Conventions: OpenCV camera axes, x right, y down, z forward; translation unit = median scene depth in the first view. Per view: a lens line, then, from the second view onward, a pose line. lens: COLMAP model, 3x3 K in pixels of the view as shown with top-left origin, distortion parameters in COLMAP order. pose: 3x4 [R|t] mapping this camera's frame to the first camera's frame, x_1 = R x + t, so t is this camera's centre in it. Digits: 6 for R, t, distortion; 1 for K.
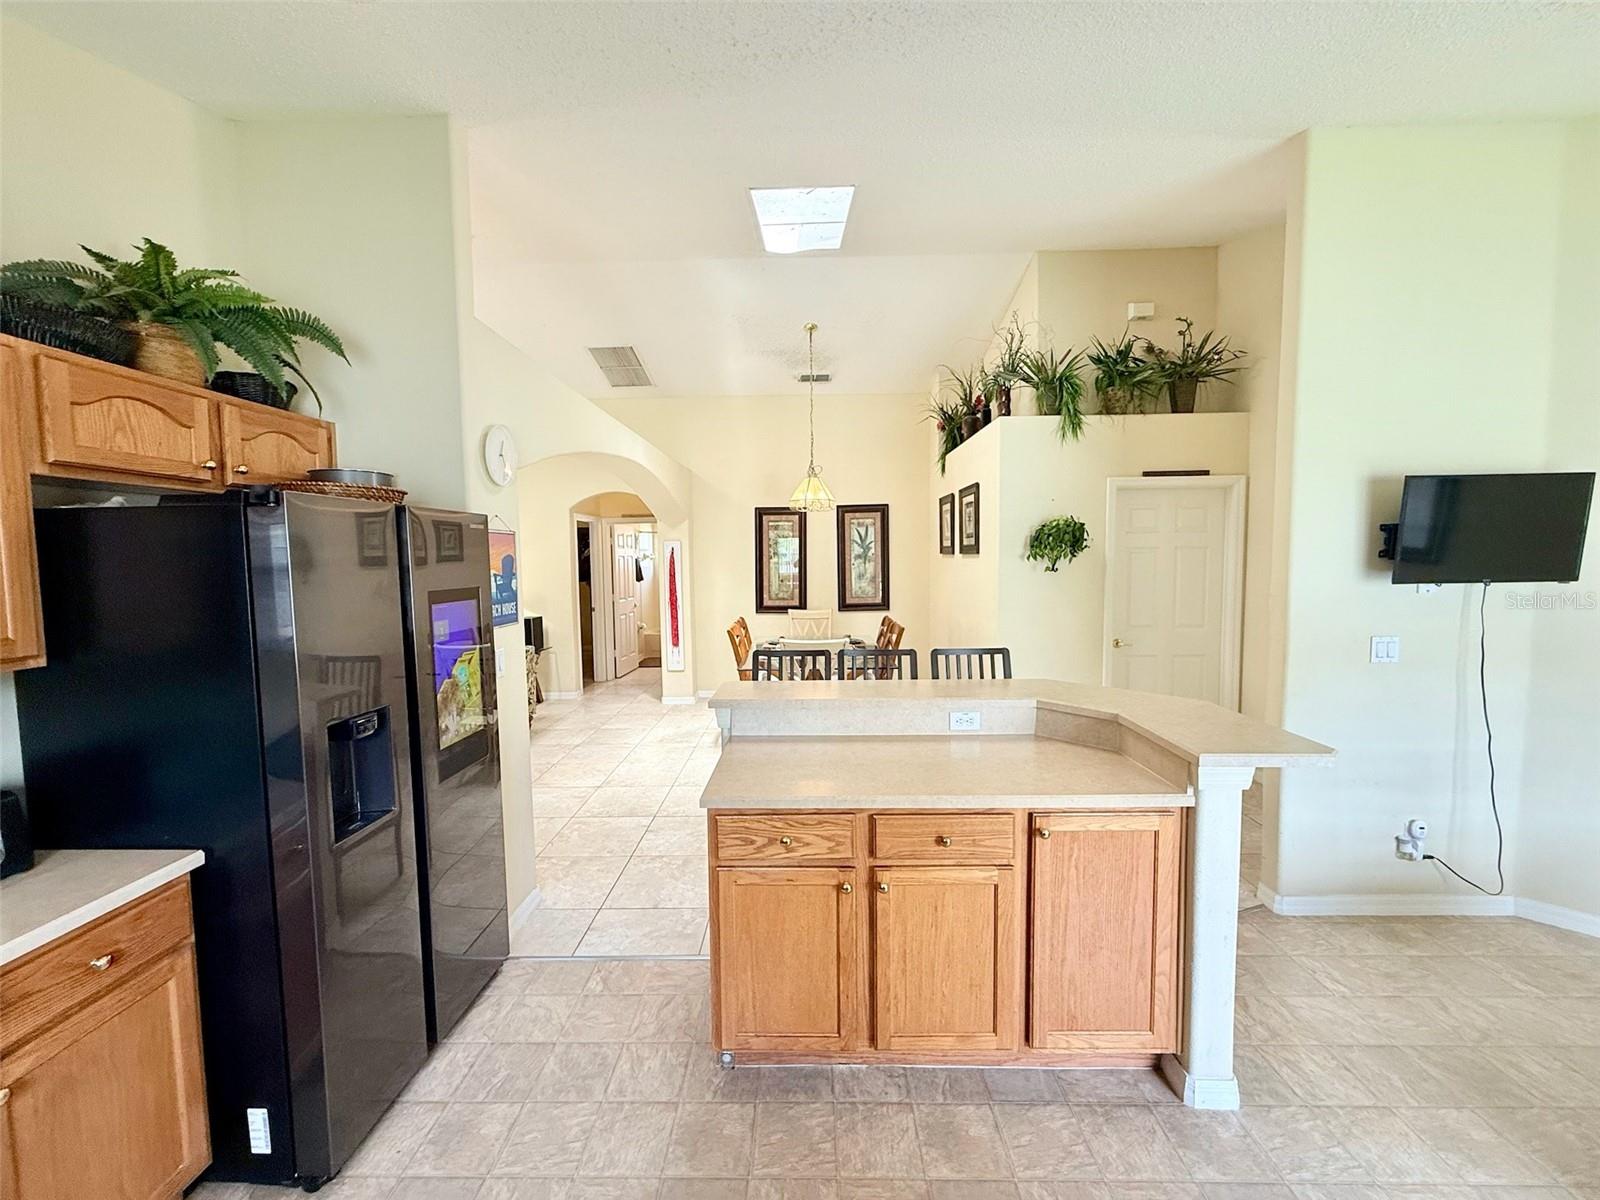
lens RADIAL K [[633.3, 0, 798.2], [0, 633.3, 599.7], [0, 0, 1]] dist [0.000258, 0.000108]
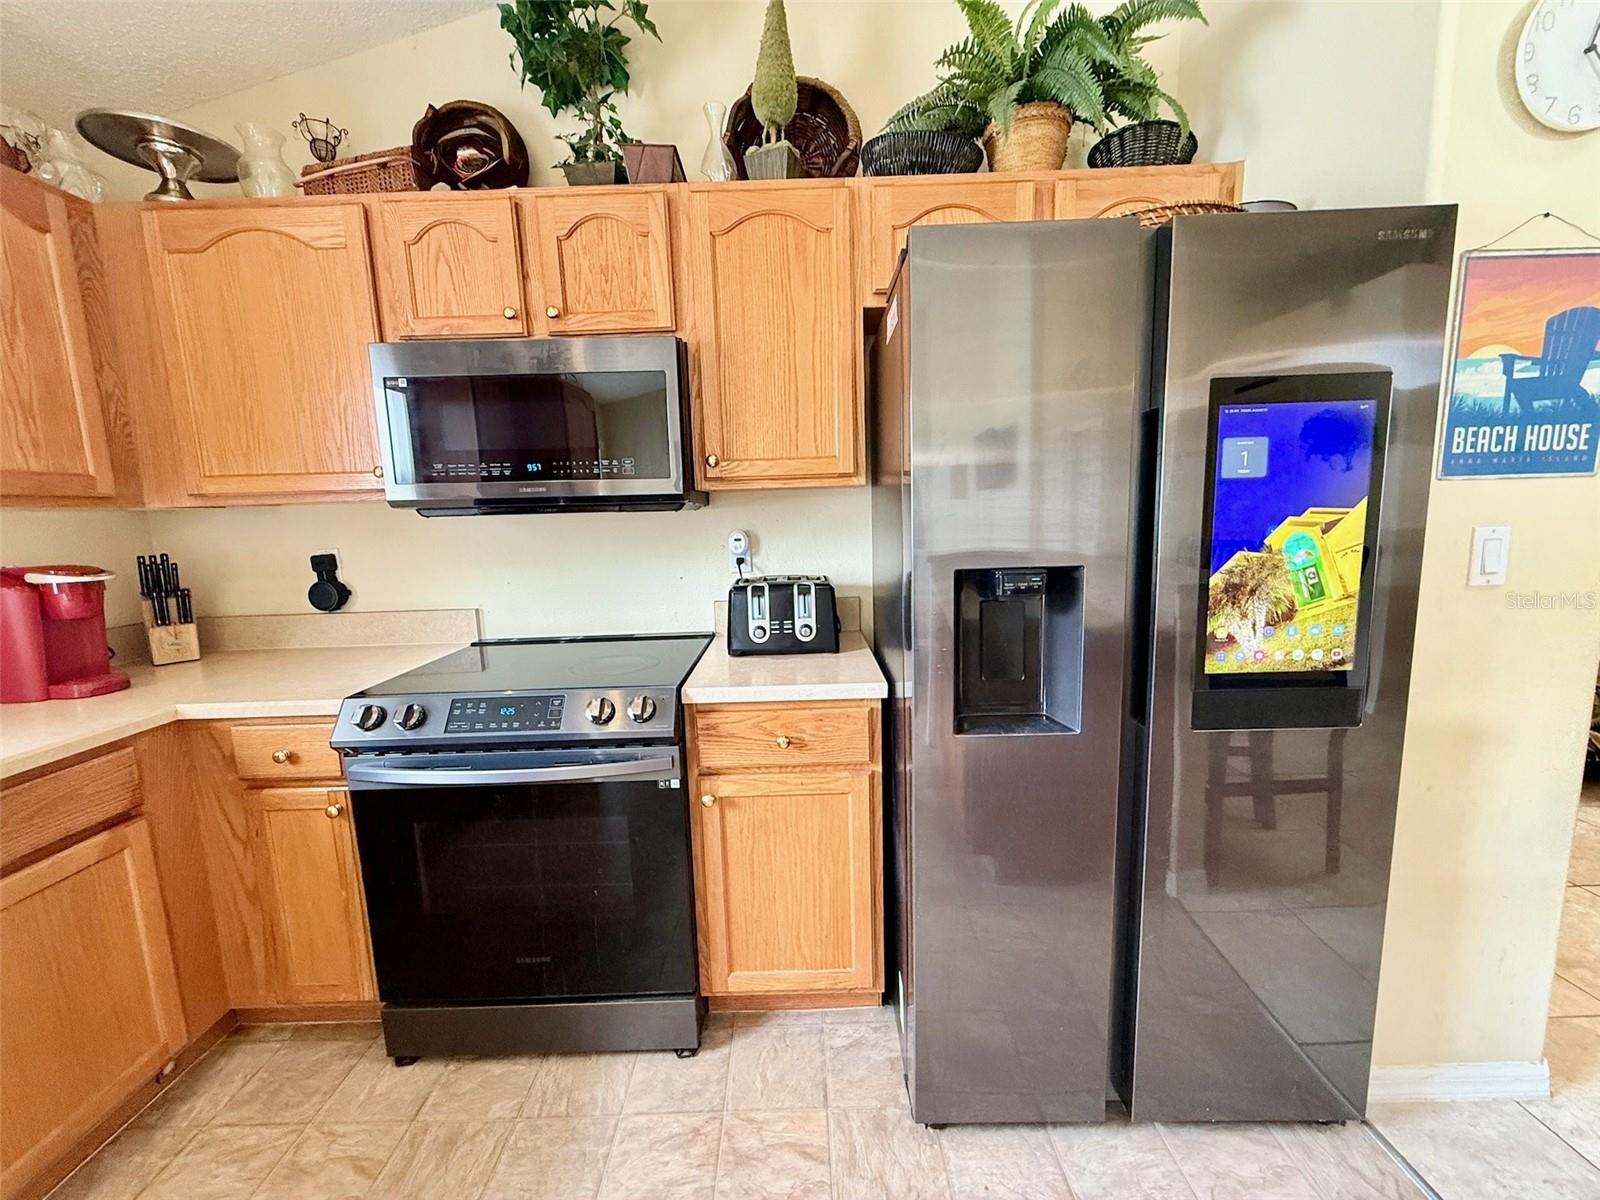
lens RADIAL K [[633.3, 0, 798.2], [0, 633.3, 599.7], [0, 0, 1]] dist [0.000258, 0.000108]
pose [[0.022949, 0.154162, -0.987779, -0.025770], [-0.038145, 0.987455, 0.153225, 0.088306], [0.999009, 0.034163, 0.028541, 0.543982]]
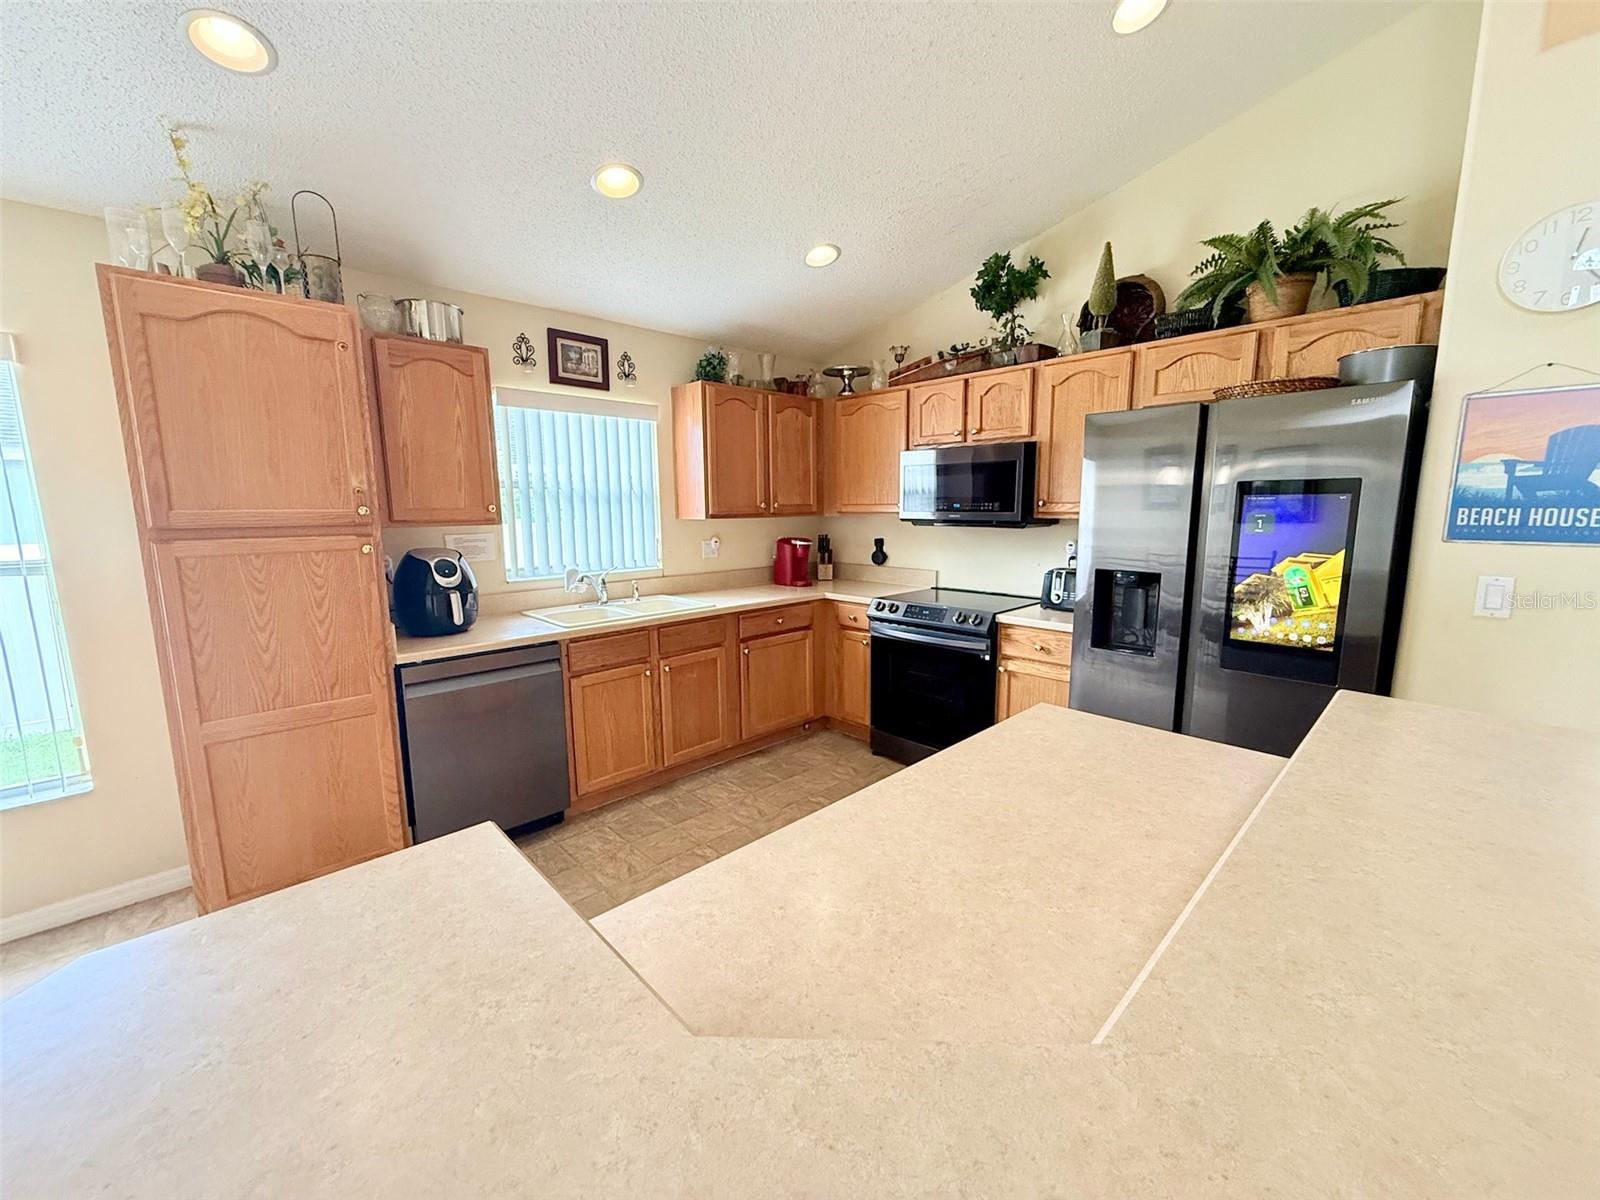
lens RADIAL K [[633.3, 0, 798.2], [0, 633.3, 599.7], [0, 0, 1]] dist [0.000258, 0.000108]
pose [[-0.710150, 0.126234, -0.692642, 0.562805], [-0.028551, 0.977822, 0.207480, -0.015982], [0.703471, 0.167118, -0.690796, 1.055577]]
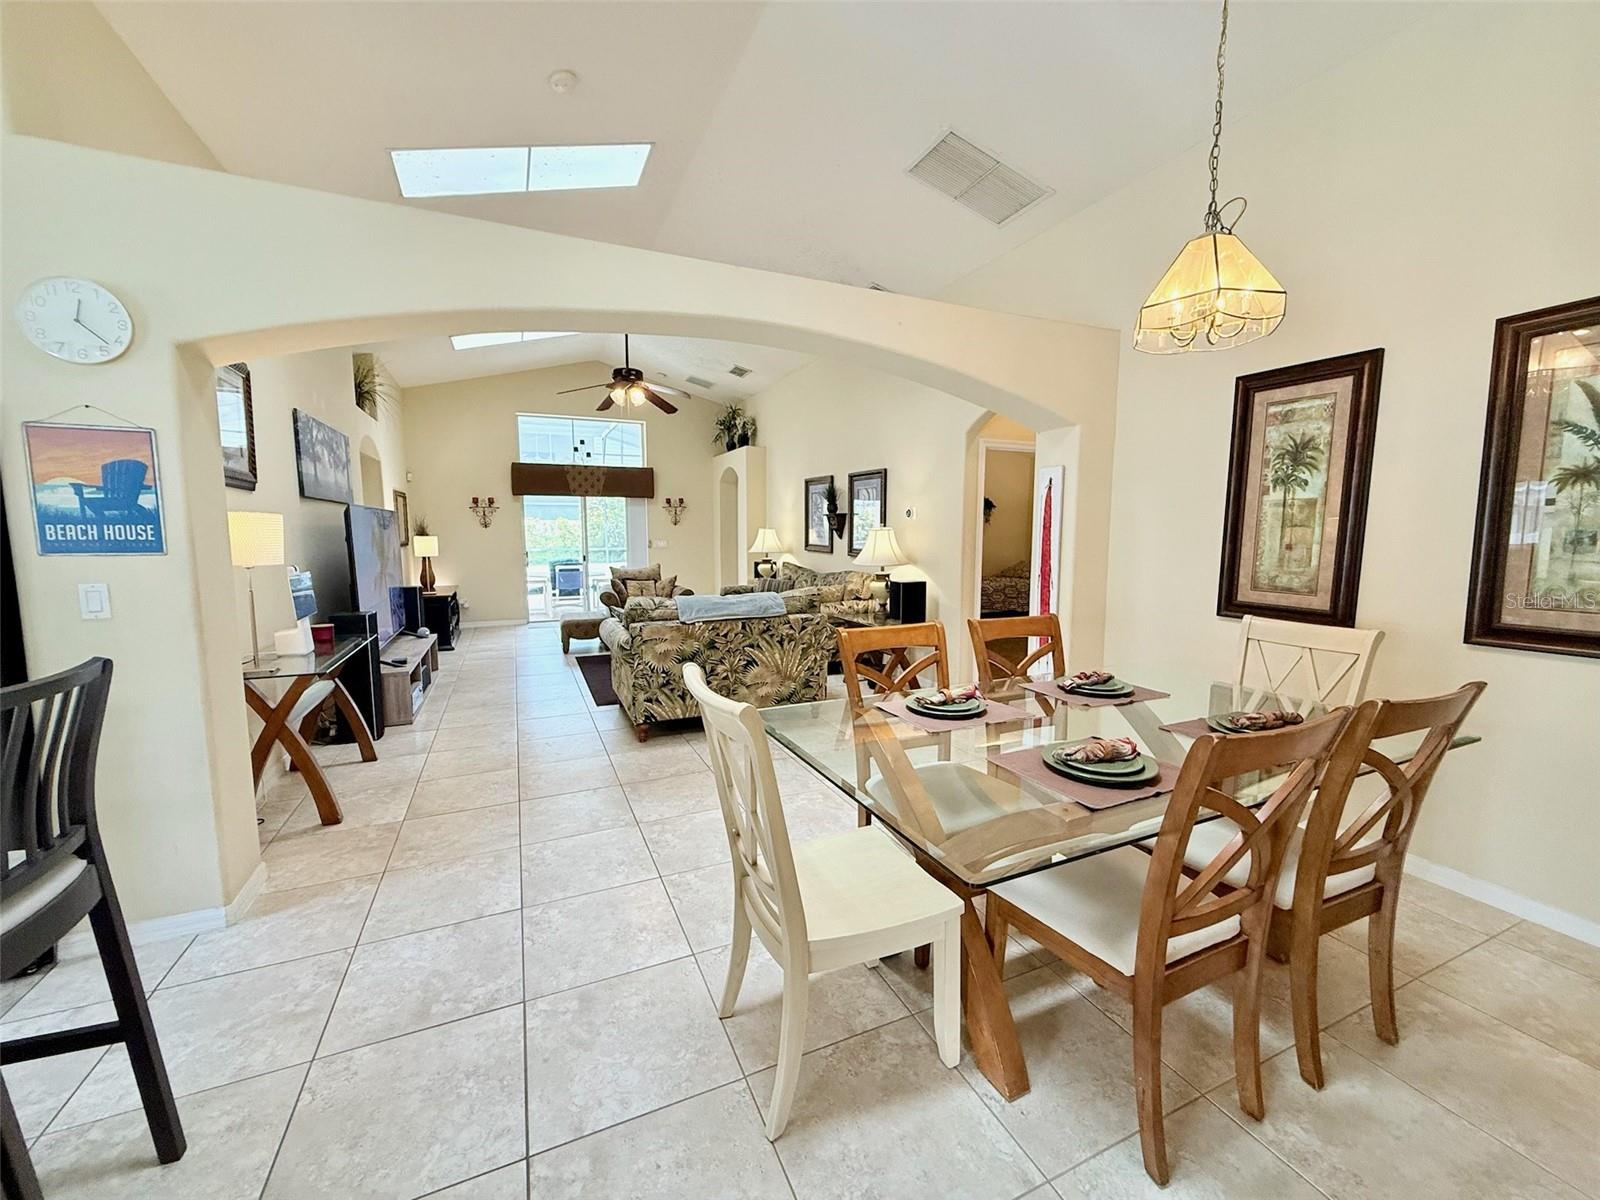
lens RADIAL K [[633.3, 0, 798.2], [0, 633.3, 599.7], [0, 0, 1]] dist [0.000258, 0.000108]
pose [[0.423812, 0.113951, -0.898554, 0.642941], [-0.068640, 0.993242, 0.093584, -0.036253], [0.903146, 0.022015, 0.428770, 1.604504]]
